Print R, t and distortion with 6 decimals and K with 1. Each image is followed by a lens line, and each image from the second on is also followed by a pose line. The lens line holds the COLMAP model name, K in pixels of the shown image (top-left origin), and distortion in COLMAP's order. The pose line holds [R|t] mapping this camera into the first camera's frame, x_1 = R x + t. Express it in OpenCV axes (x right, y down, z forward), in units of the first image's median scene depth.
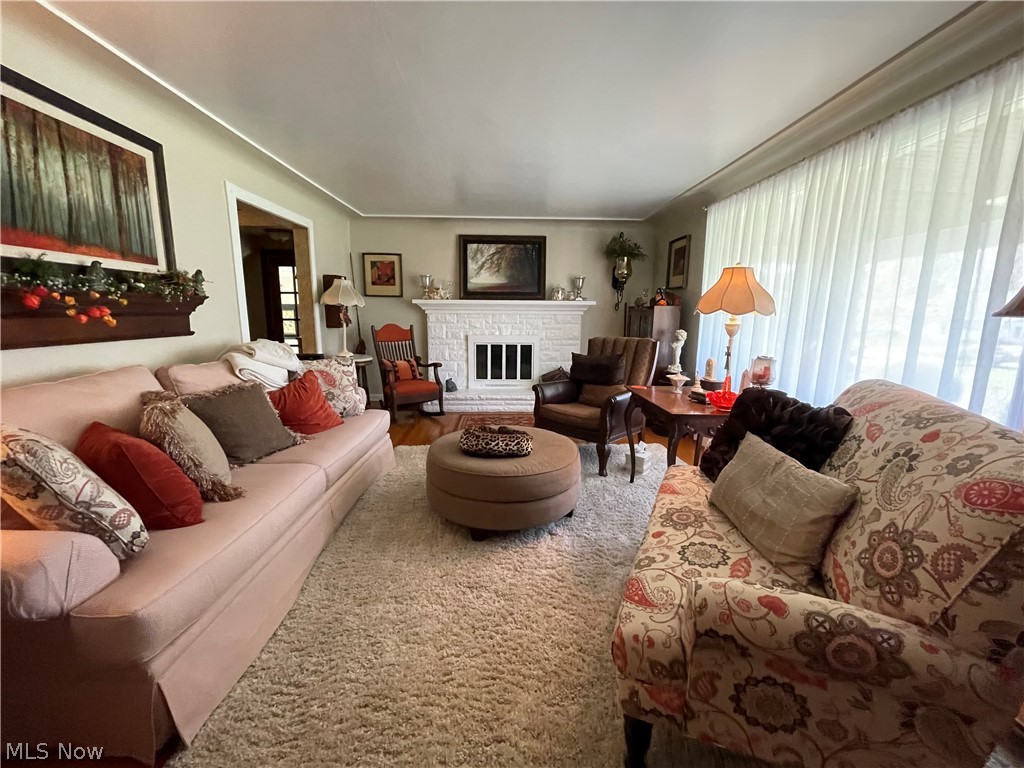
lens RADIAL K [[412.5, 0, 516.7], [0, 412.5, 382.5], [0, 0, 1]] dist [-0.000295, 0.000001]
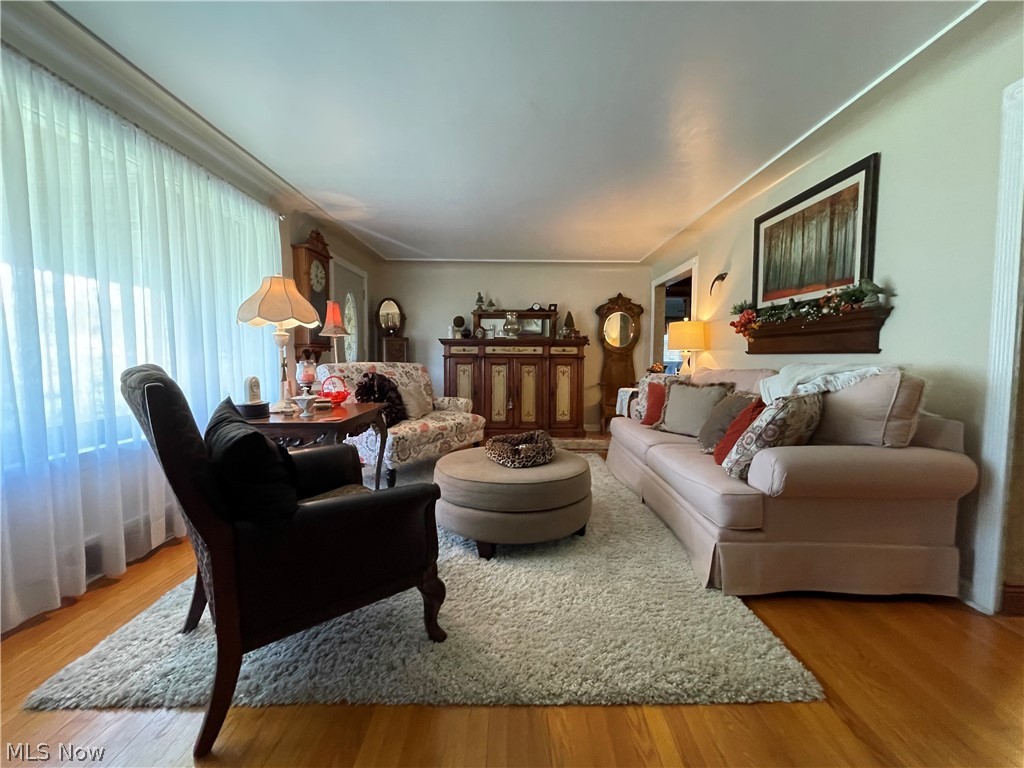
lens RADIAL K [[412.5, 0, 516.7], [0, 412.5, 382.5], [0, 0, 1]] dist [-0.000295, 0.000001]
pose [[-0.999901, -0.010638, -0.009257, -0.038052], [-0.012438, 0.974634, 0.223458, -0.299739], [0.006645, 0.223551, -0.974670, 2.318193]]
